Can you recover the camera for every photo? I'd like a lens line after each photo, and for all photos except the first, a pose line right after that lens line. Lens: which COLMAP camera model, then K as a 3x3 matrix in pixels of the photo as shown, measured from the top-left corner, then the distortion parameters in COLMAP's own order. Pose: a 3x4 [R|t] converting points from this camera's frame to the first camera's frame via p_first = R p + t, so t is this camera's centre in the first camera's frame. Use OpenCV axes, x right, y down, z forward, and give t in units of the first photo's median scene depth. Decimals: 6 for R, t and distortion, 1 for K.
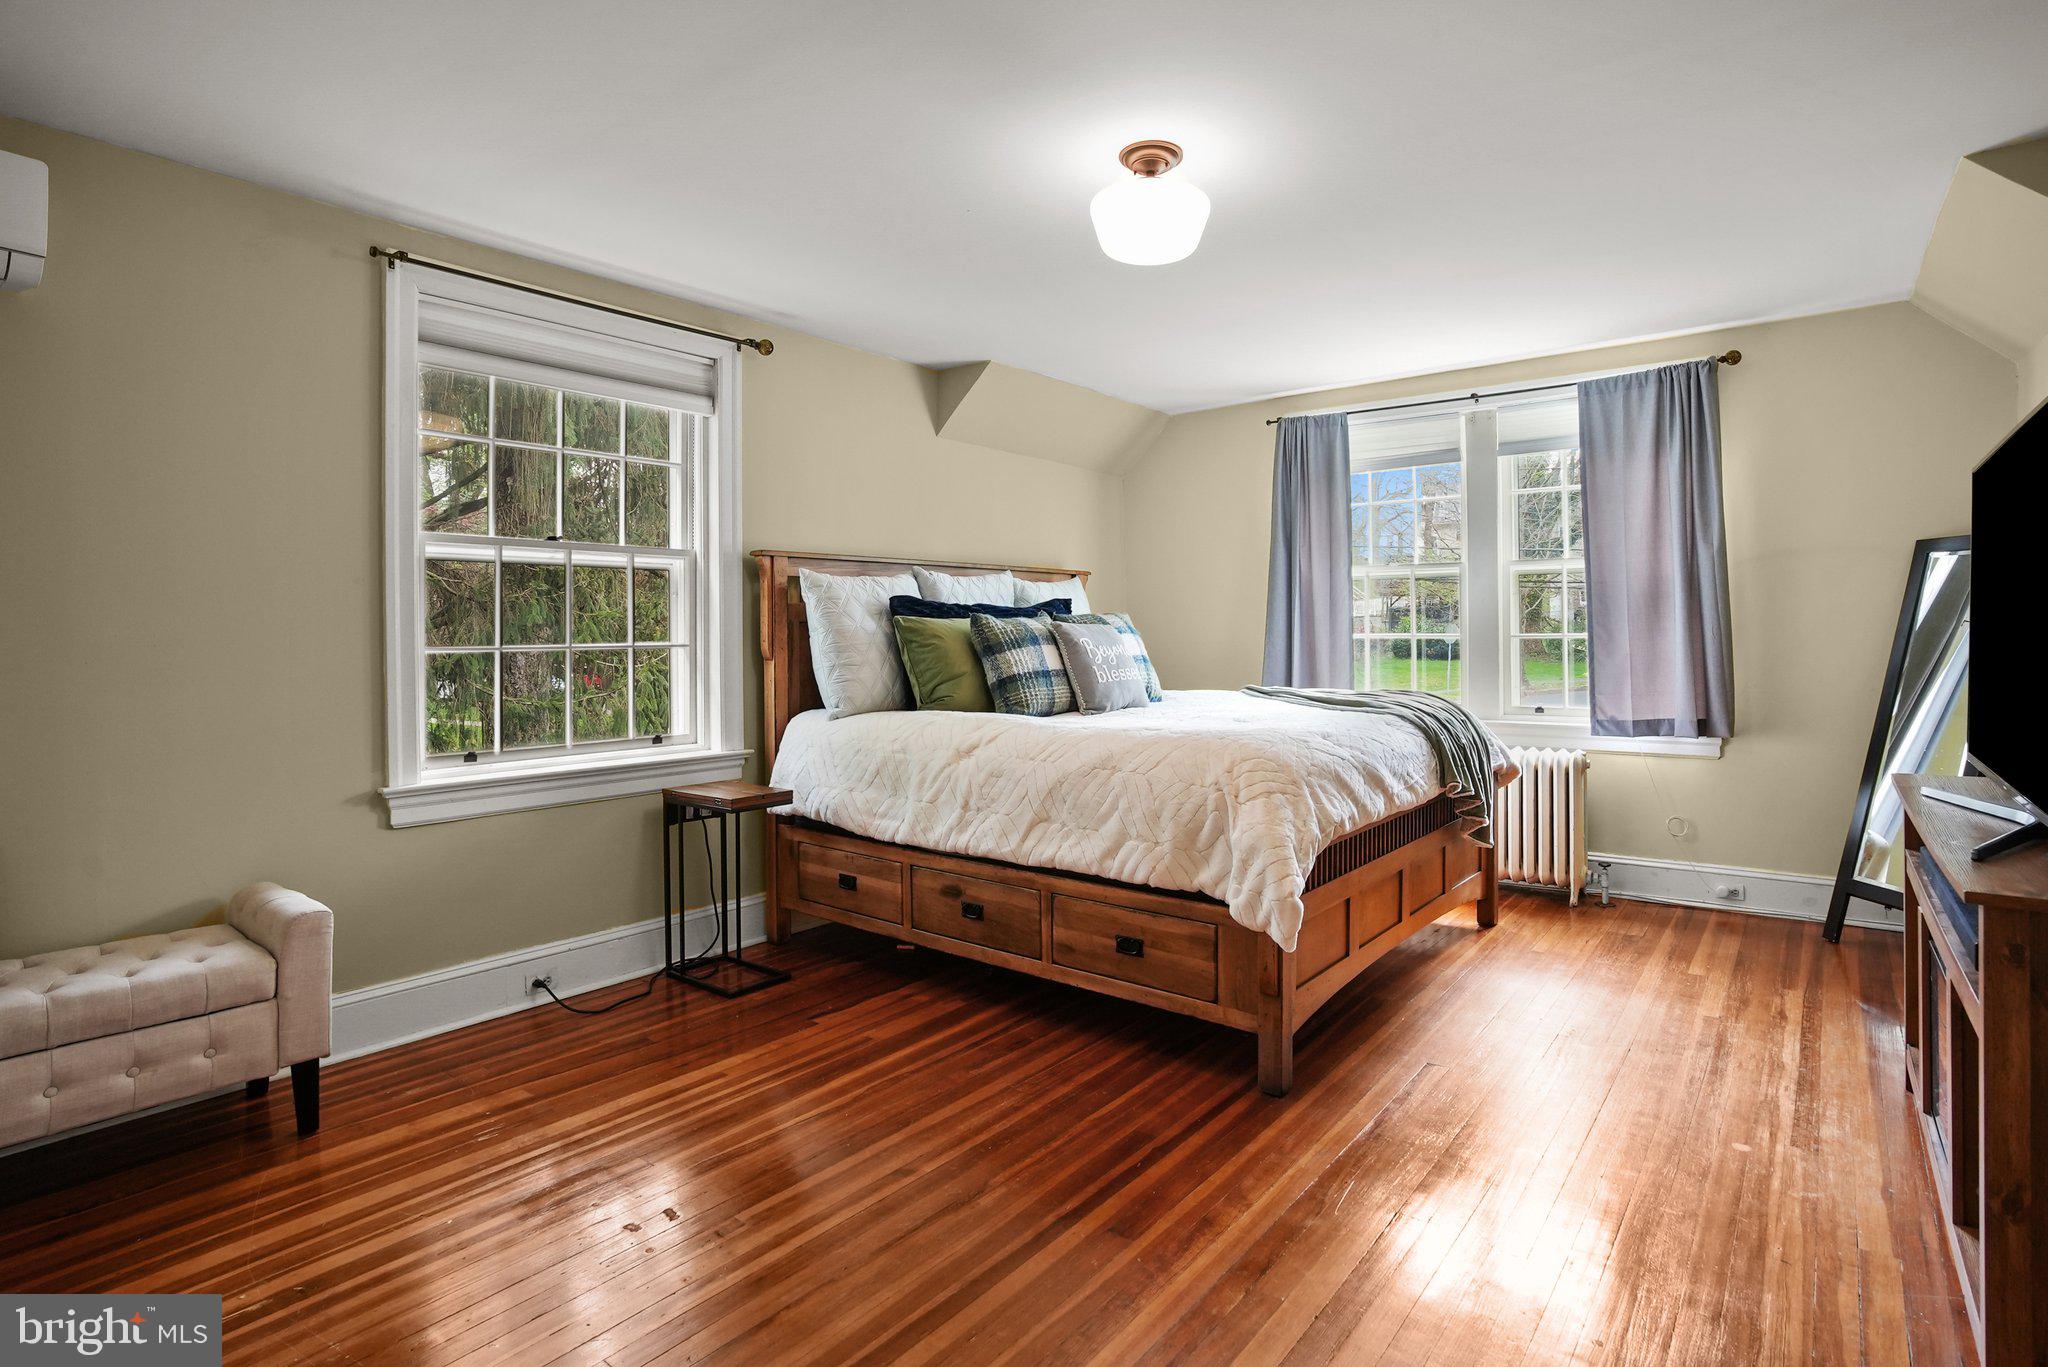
lens RADIAL K [[1003.7, 0, 1037.3], [0, 1003.7, 636.1], [0, 0, 1]] dist [-0.064548, 0.000024]
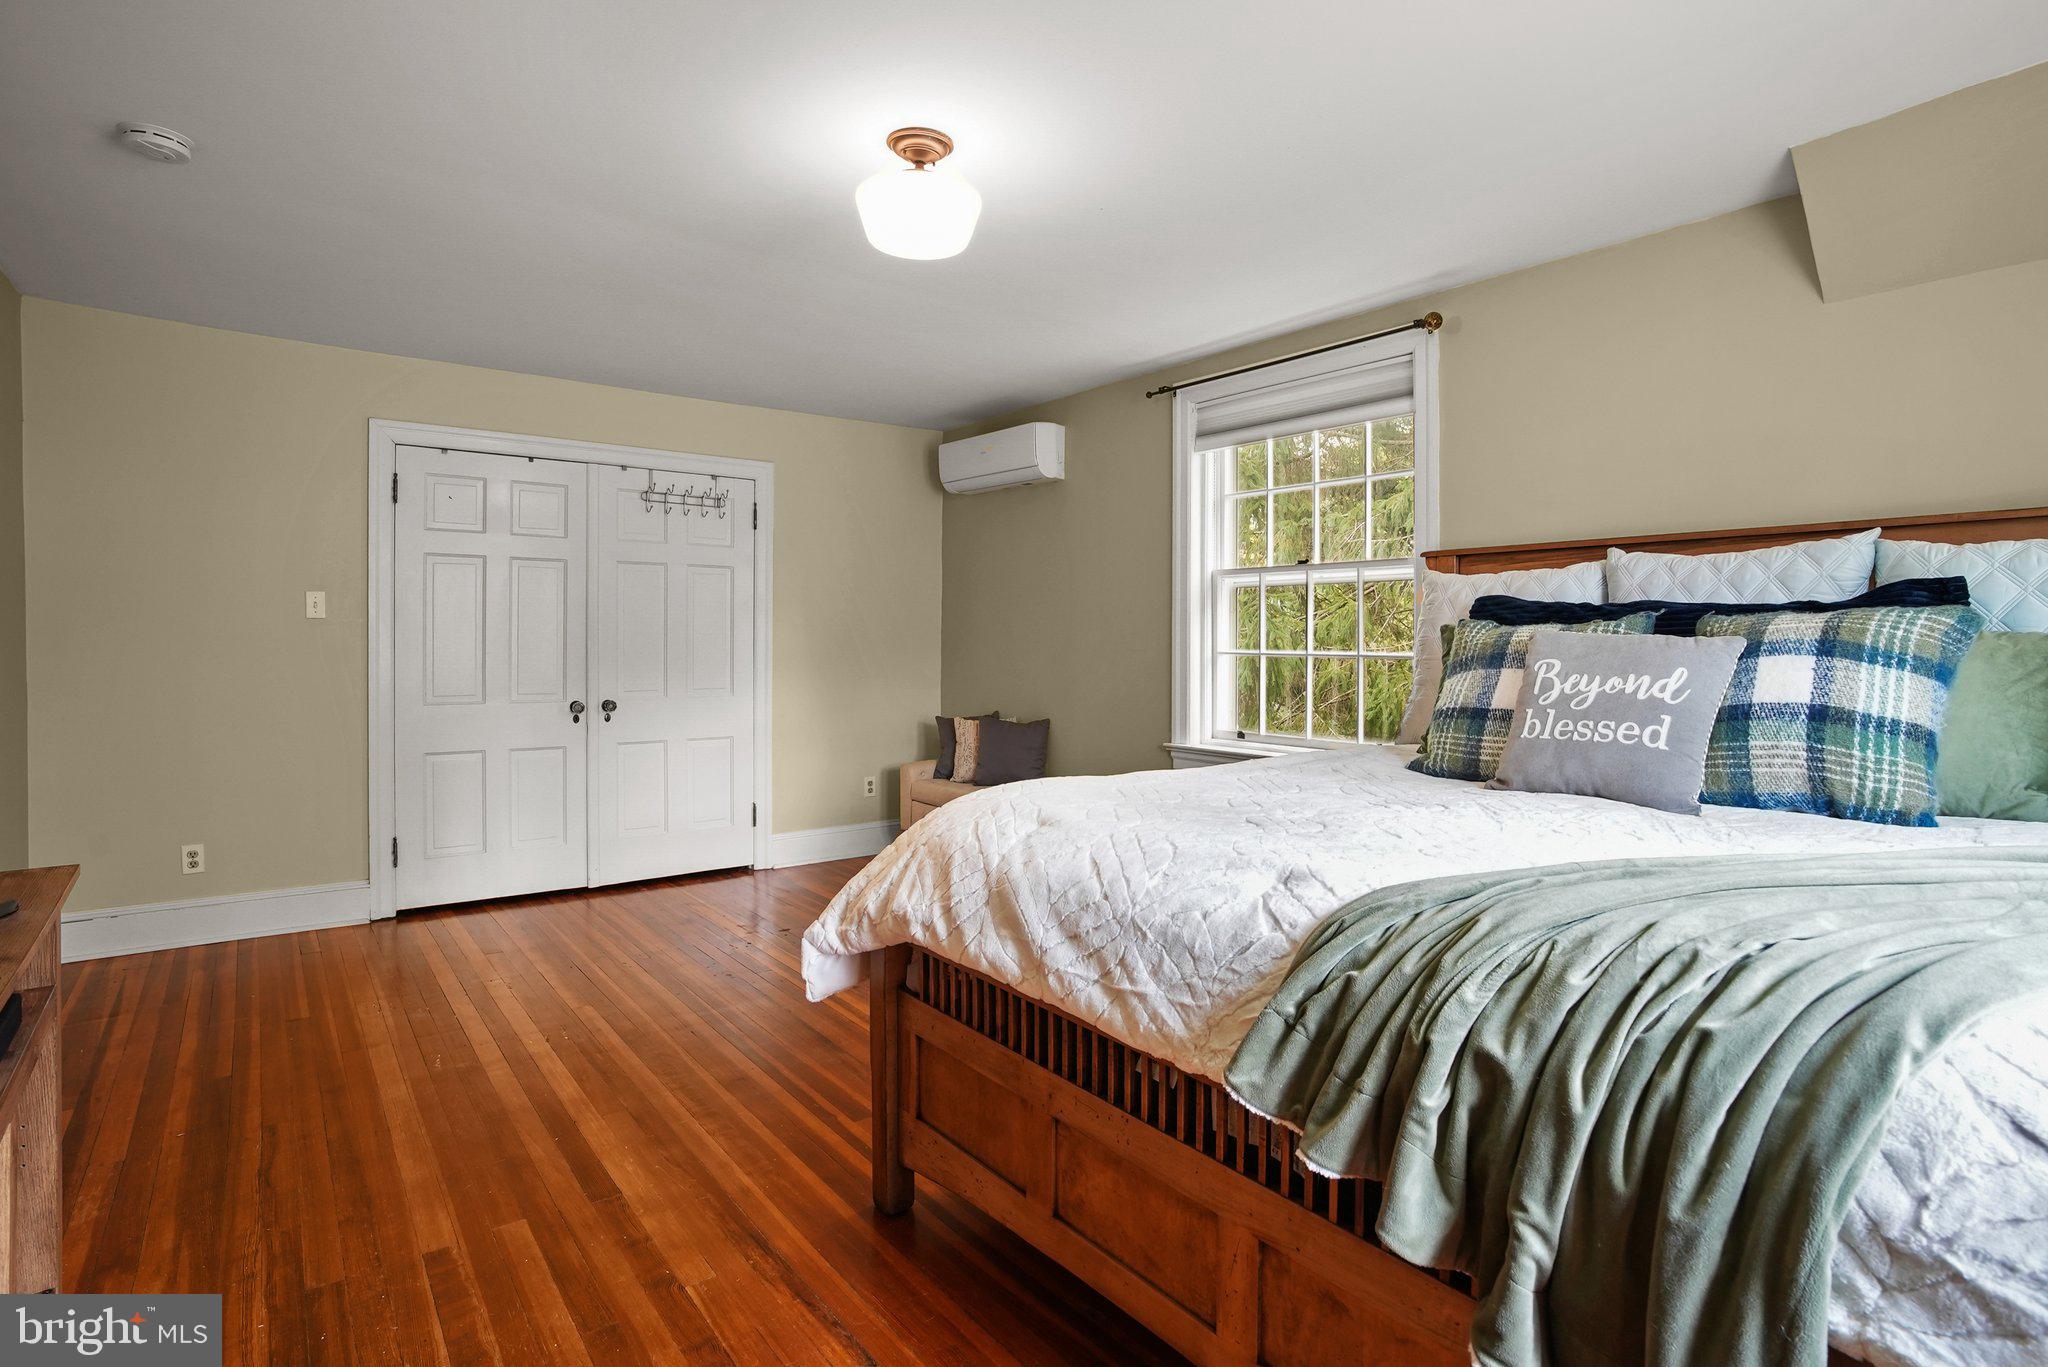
lens RADIAL K [[1003.7, 0, 1037.3], [0, 1003.7, 636.1], [0, 0, 1]] dist [-0.064548, 0.000024]
pose [[-0.224925, 0.000567, -0.974376, 0.682334], [-0.002235, 0.999997, 0.001098, -0.009716], [0.974373, 0.002425, -0.224923, 0.879655]]
